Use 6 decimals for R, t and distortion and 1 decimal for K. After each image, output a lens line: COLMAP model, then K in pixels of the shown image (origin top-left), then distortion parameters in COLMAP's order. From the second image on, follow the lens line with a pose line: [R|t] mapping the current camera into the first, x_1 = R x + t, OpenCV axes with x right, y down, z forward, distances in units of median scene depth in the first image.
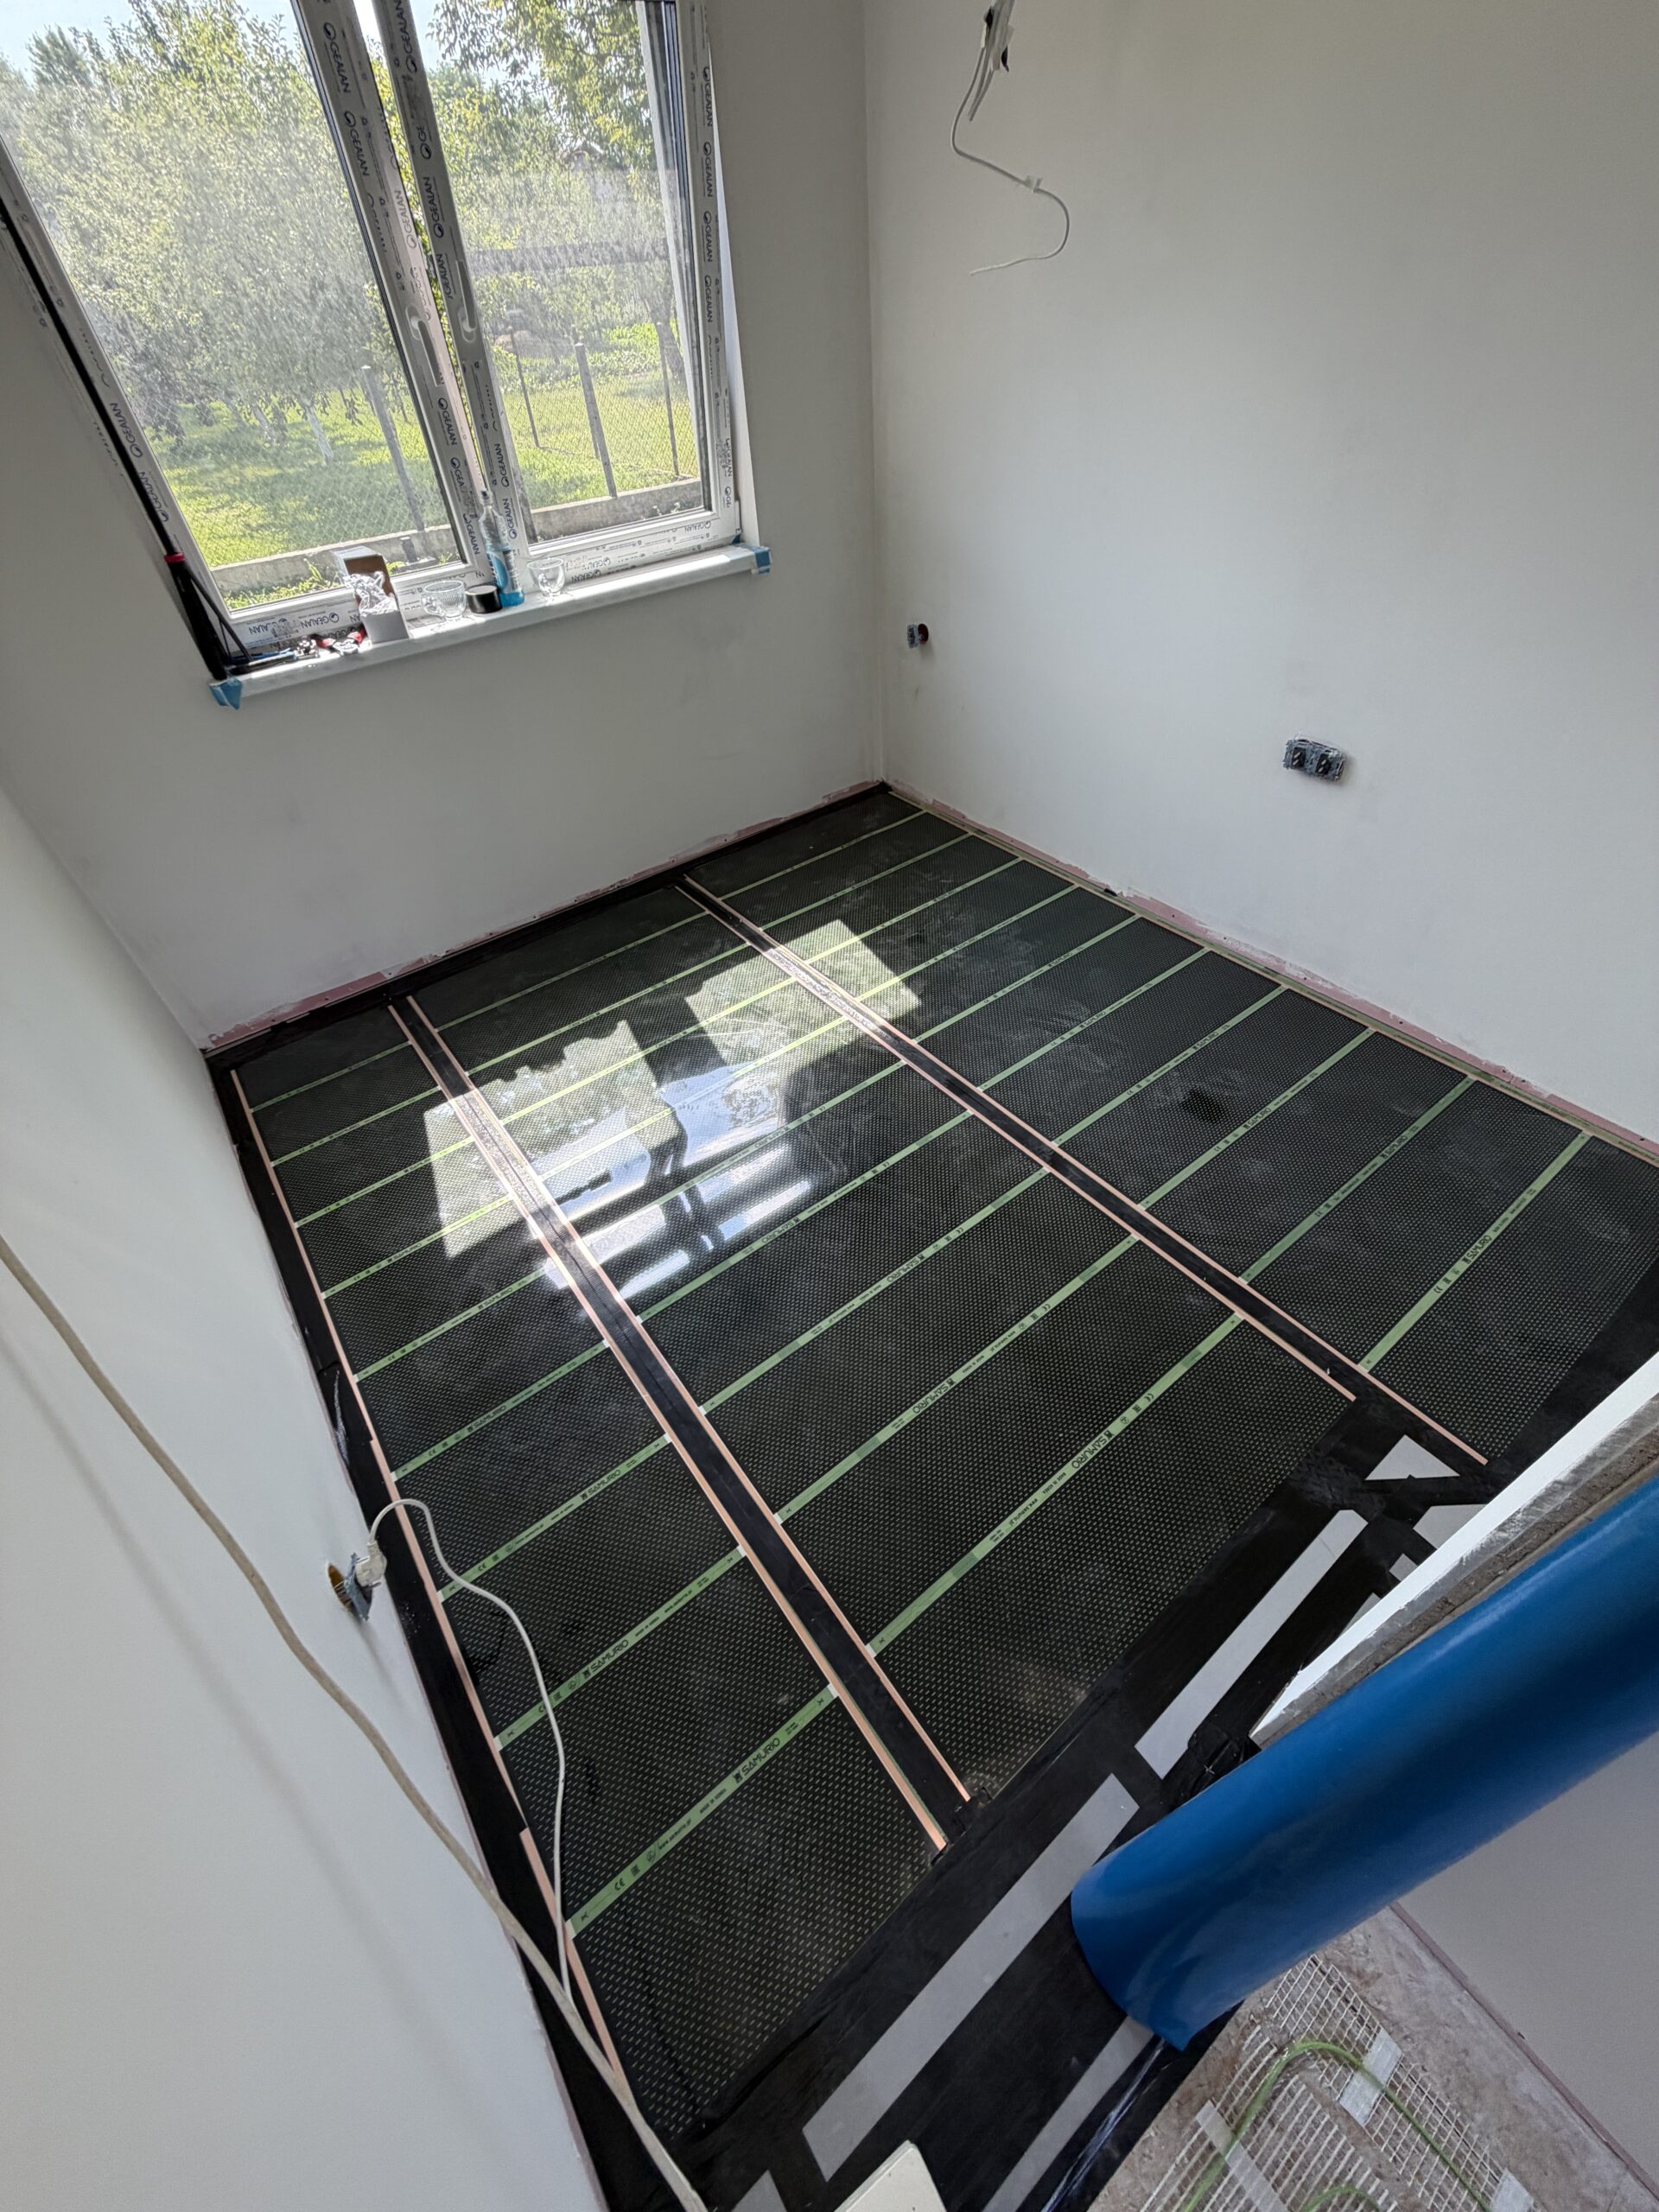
lens RADIAL K [[882.7, 0, 822.7], [0, 882.7, 1112.2], [0, 0, 1]] dist [-0.001196, 0.000392]
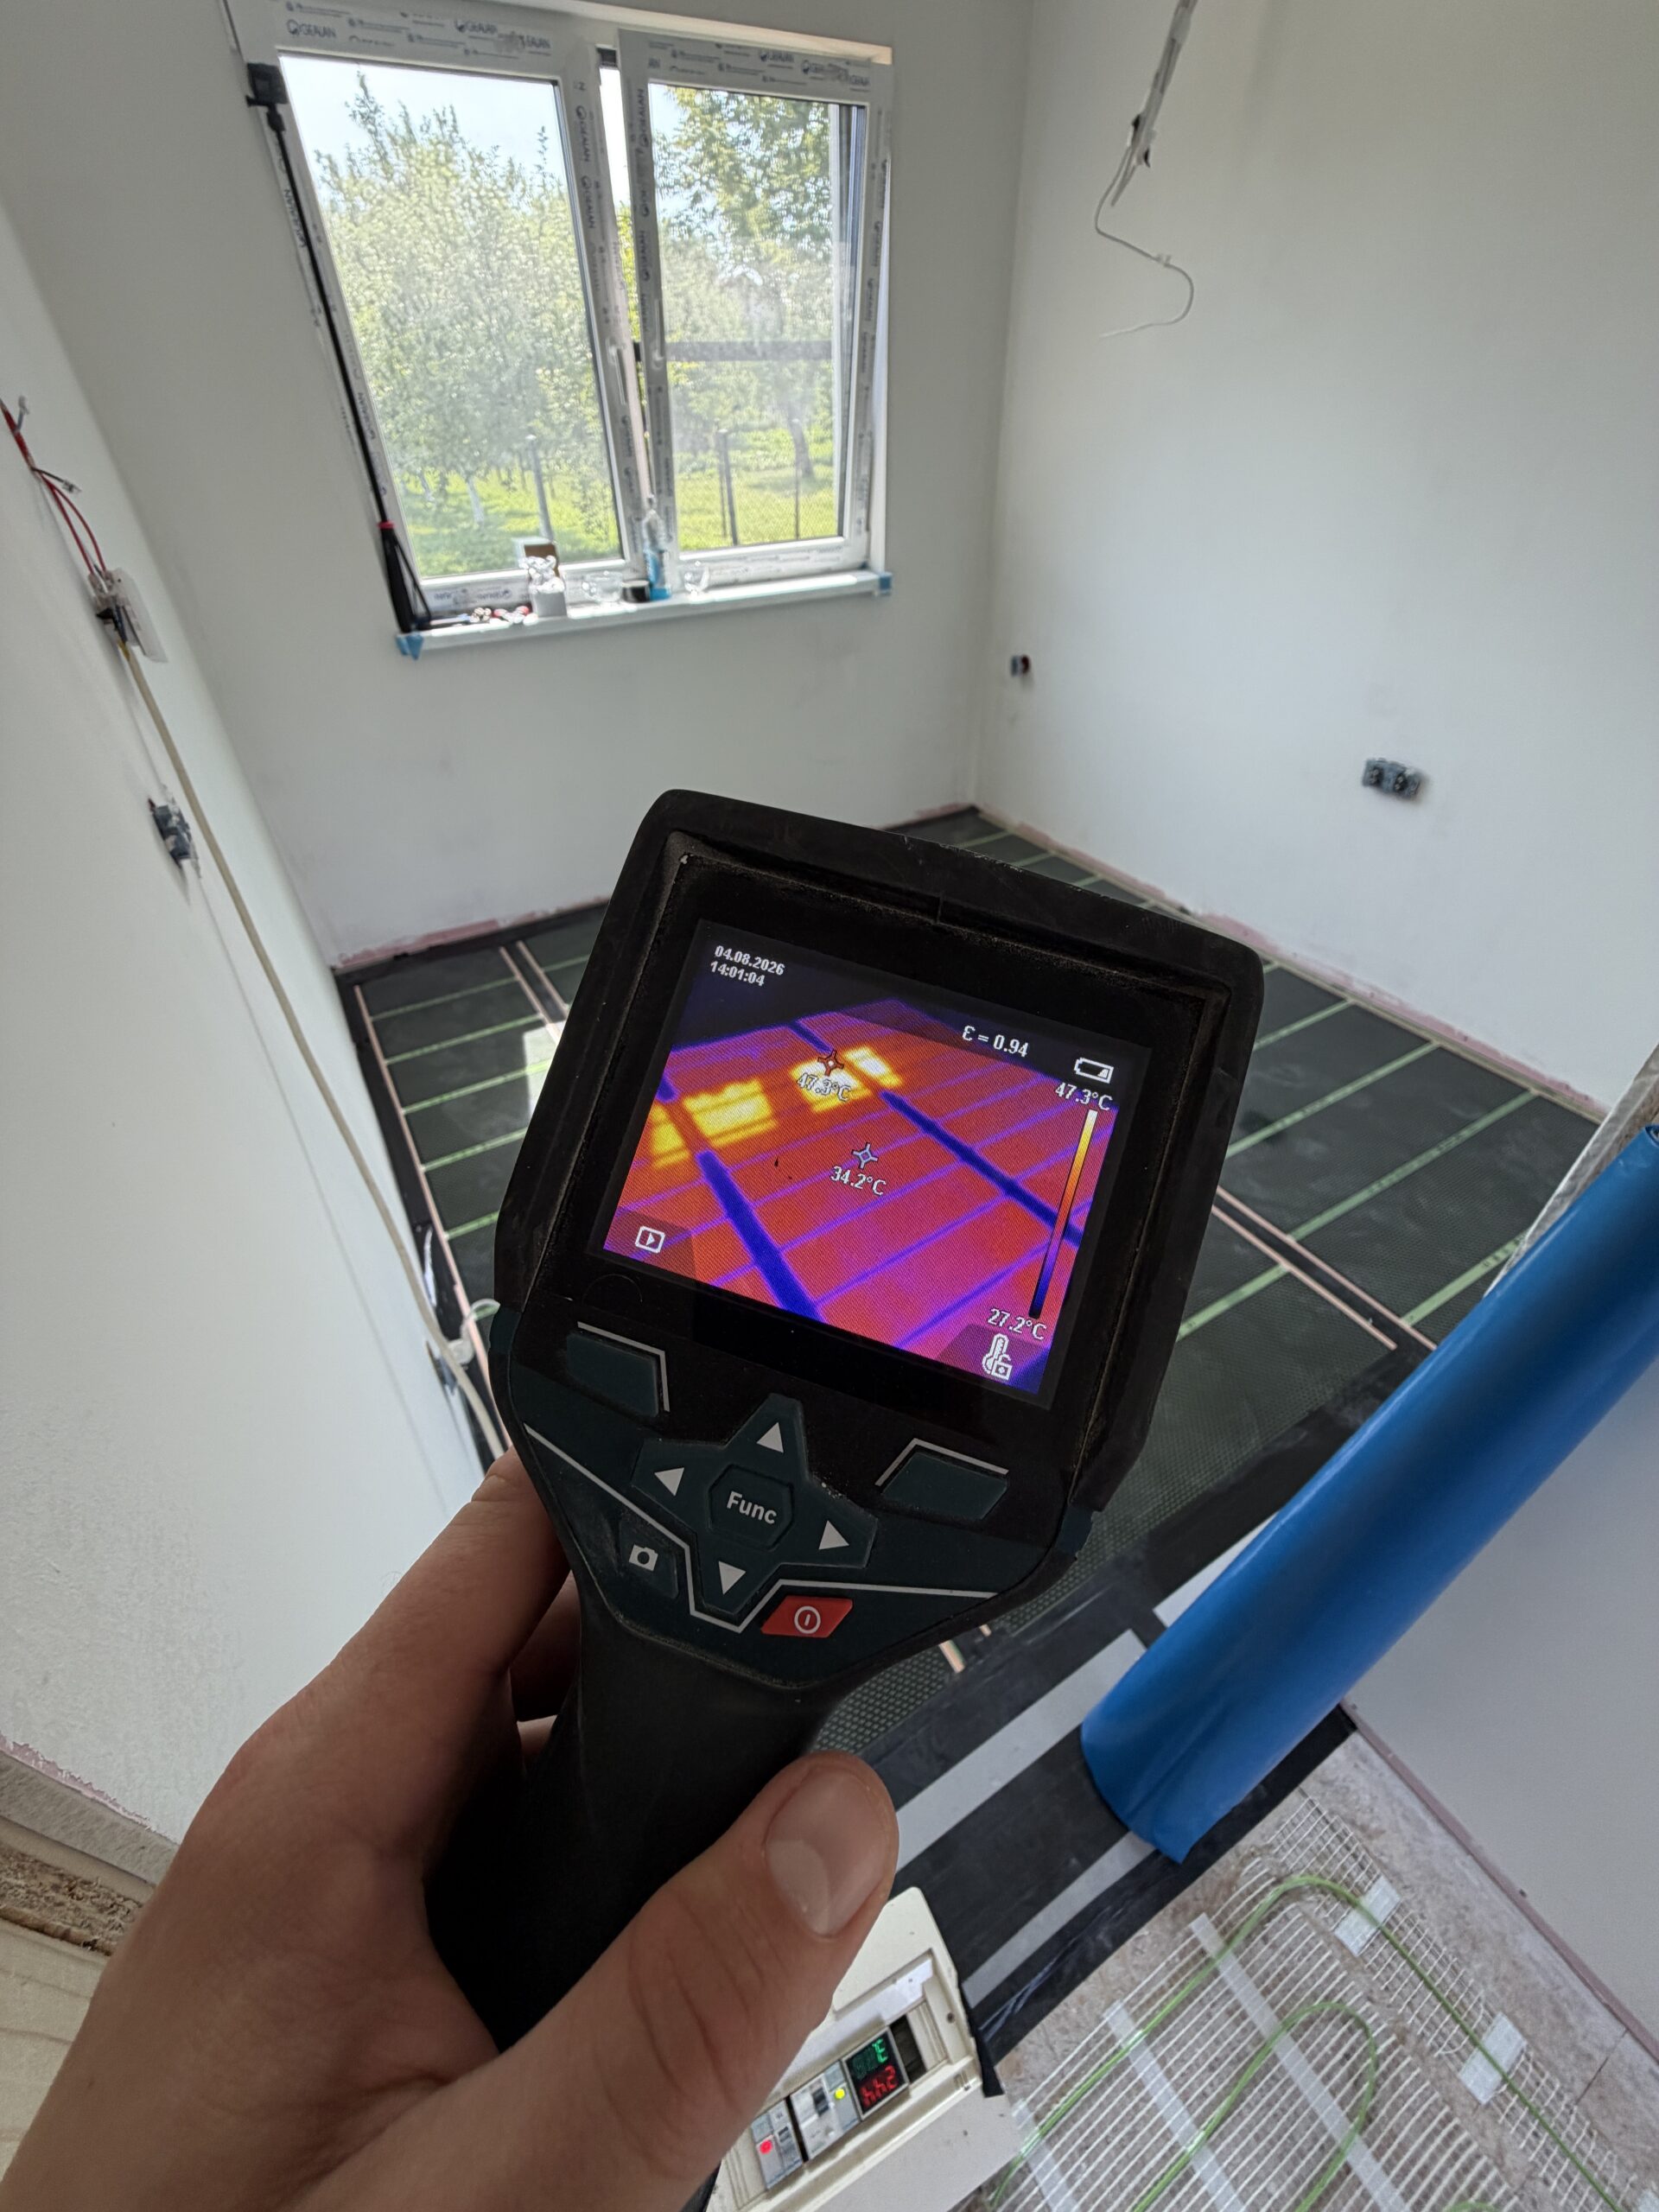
lens RADIAL K [[882.7, 0, 825.7], [0, 882.7, 1097.1], [0, 0, 1]] dist [-0.001196, 0.000392]
pose [[0.993110, 0.100838, -0.059706, -0.015125], [-0.105417, 0.991263, -0.079279, 0.136013], [0.051190, 0.085027, 0.995063, -0.055353]]
